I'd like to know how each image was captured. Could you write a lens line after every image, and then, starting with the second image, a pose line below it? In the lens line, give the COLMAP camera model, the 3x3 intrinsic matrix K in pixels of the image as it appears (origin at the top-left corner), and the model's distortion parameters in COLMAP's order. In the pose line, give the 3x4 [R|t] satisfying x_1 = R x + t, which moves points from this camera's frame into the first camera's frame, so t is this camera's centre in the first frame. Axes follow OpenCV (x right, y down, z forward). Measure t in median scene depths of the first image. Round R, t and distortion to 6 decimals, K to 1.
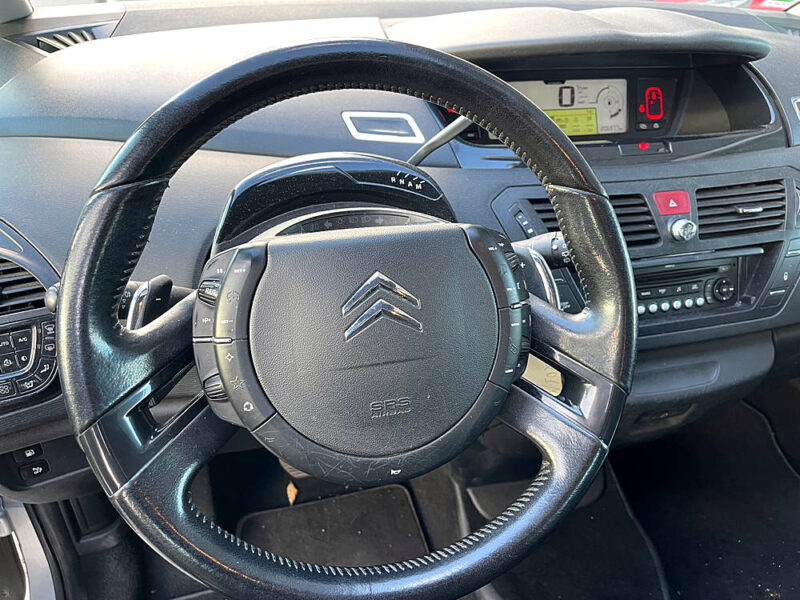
lens RADIAL K [[635.5, 0, 400.0], [0, 635.5, 300.0], [0, 0, 1]] dist [0.025389, -0.008960]
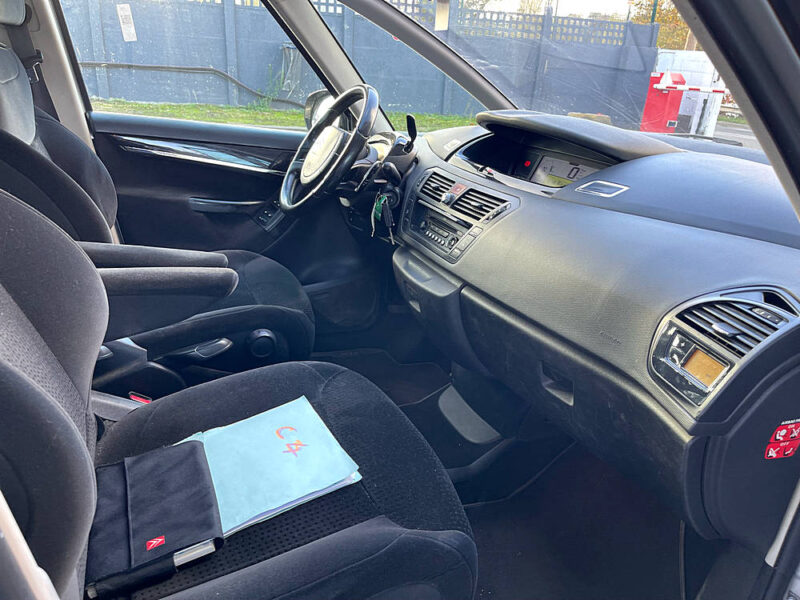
lens RADIAL K [[635.5, 0, 400.0], [0, 635.5, 300.0], [0, 0, 1]] dist [0.025389, -0.008960]
pose [[0.139205, 0.312773, -0.939572, 2.070951], [-0.593341, 0.785978, 0.173735, -0.105931], [0.792823, 0.533302, 0.294994, 0.421761]]
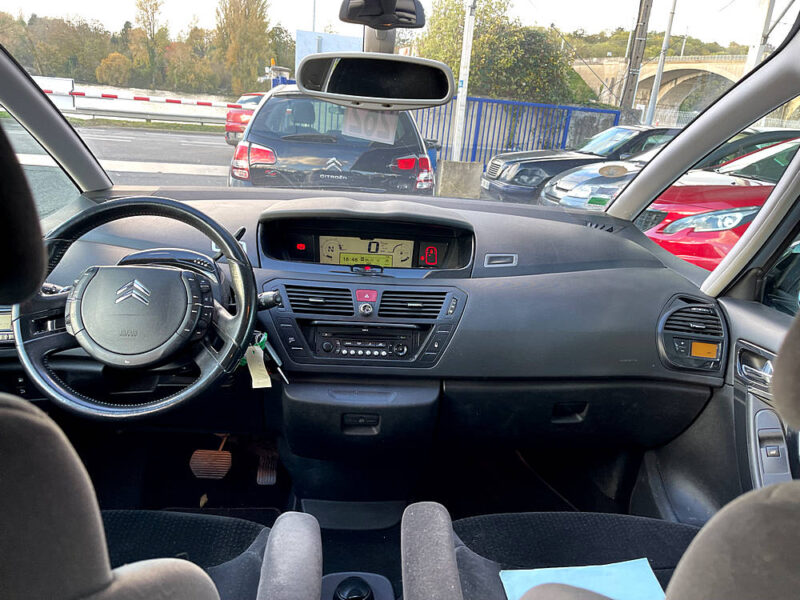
lens RADIAL K [[635.5, 0, 400.0], [0, 635.5, 300.0], [0, 0, 1]] dist [0.025389, -0.008960]
pose [[0.974766, 0.078707, -0.208896, 0.808339], [-0.134423, 0.954054, -0.267791, 0.301255], [0.178220, 0.289114, 0.940559, -0.627761]]
